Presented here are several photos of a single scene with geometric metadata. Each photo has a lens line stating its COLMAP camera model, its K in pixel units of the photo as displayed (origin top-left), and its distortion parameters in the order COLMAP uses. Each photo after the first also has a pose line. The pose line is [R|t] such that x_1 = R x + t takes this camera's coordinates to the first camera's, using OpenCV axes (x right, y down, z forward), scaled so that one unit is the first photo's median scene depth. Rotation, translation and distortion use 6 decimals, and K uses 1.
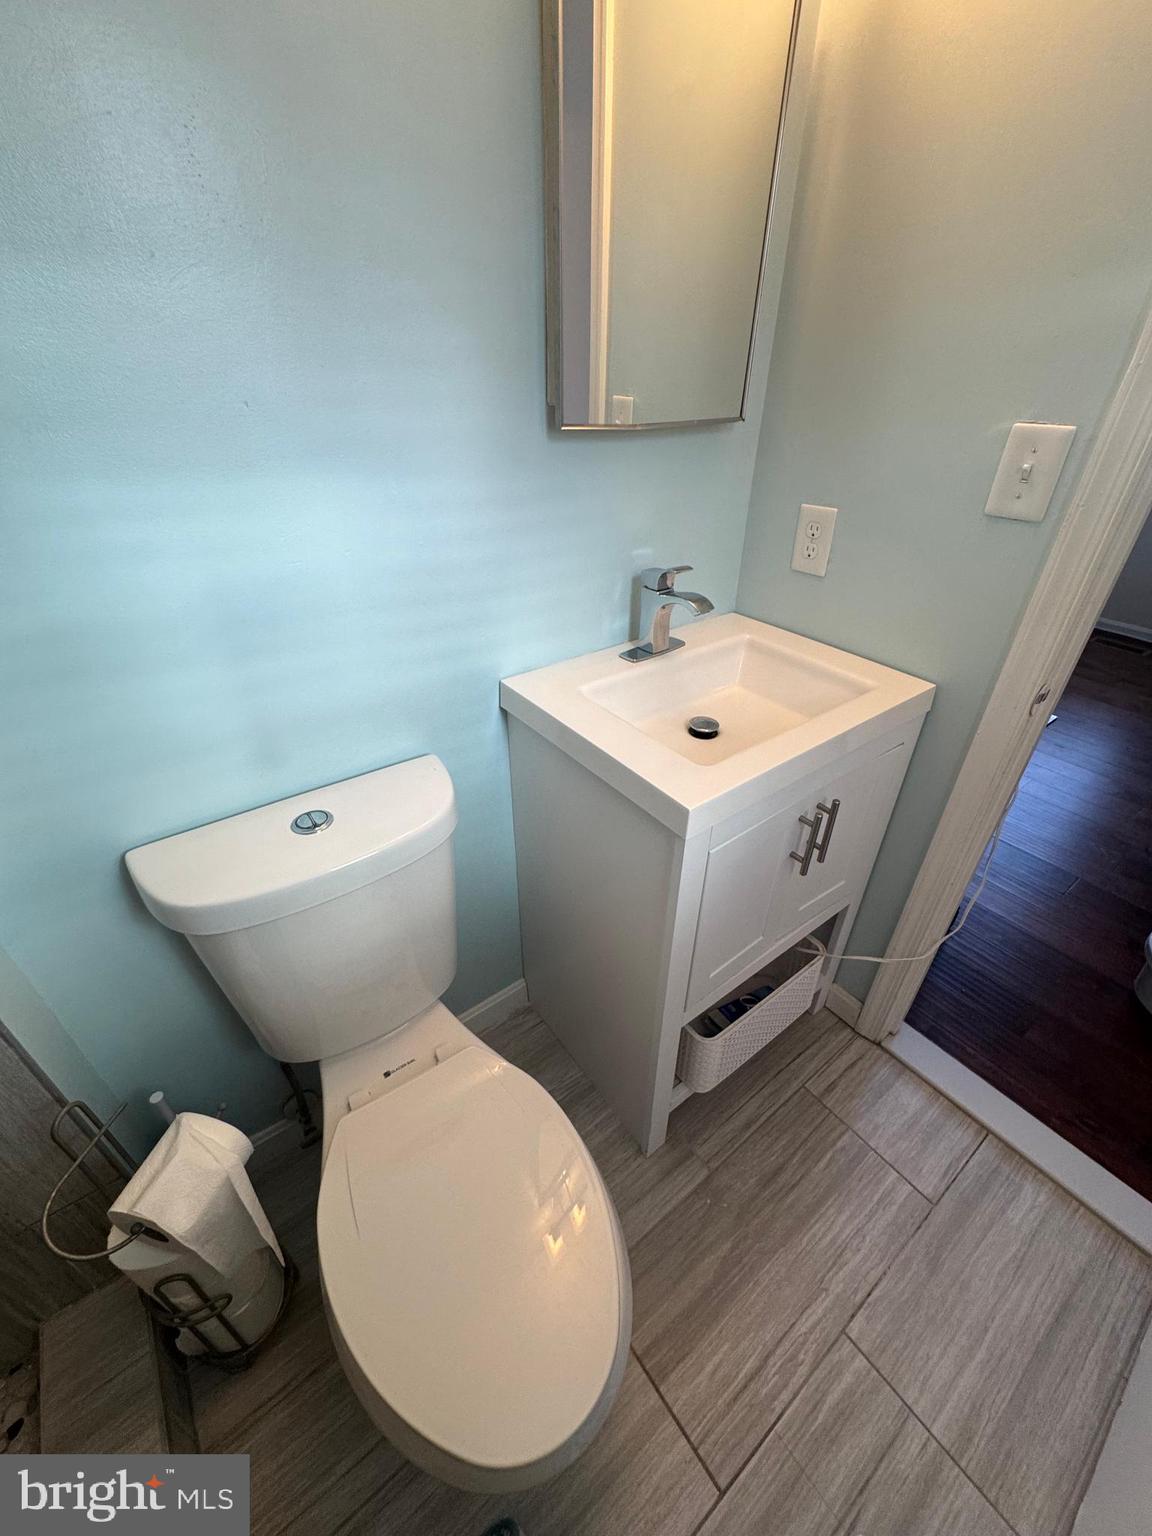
lens RADIAL K [[617.3, 0, 576.9], [0, 617.3, 769.6], [0, 0, 1]] dist [-0.004084, 0.000778]
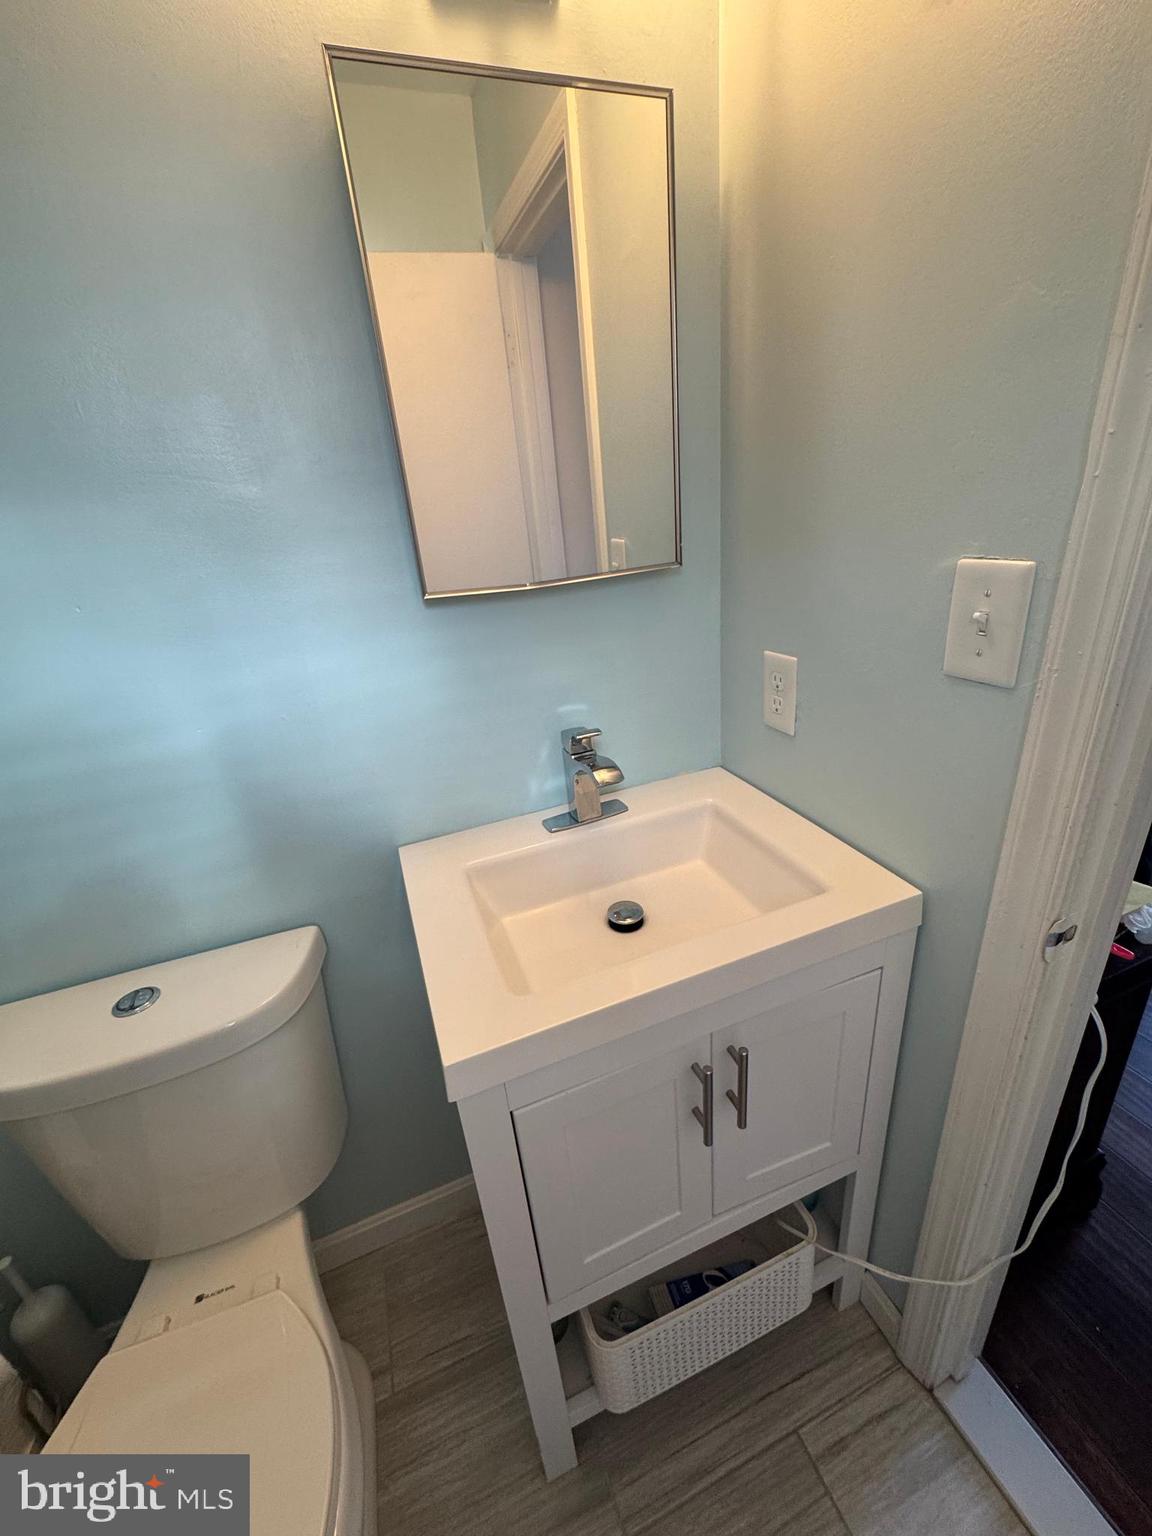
lens RADIAL K [[617.3, 0, 575.6], [0, 617.3, 768.6], [0, 0, 1]] dist [-0.004084, 0.000778]
pose [[0.957035, 0.025035, -0.288891, 0.360510], [-0.070762, 0.986310, -0.148948, -0.129825], [0.281207, 0.162990, 0.945704, 0.163191]]
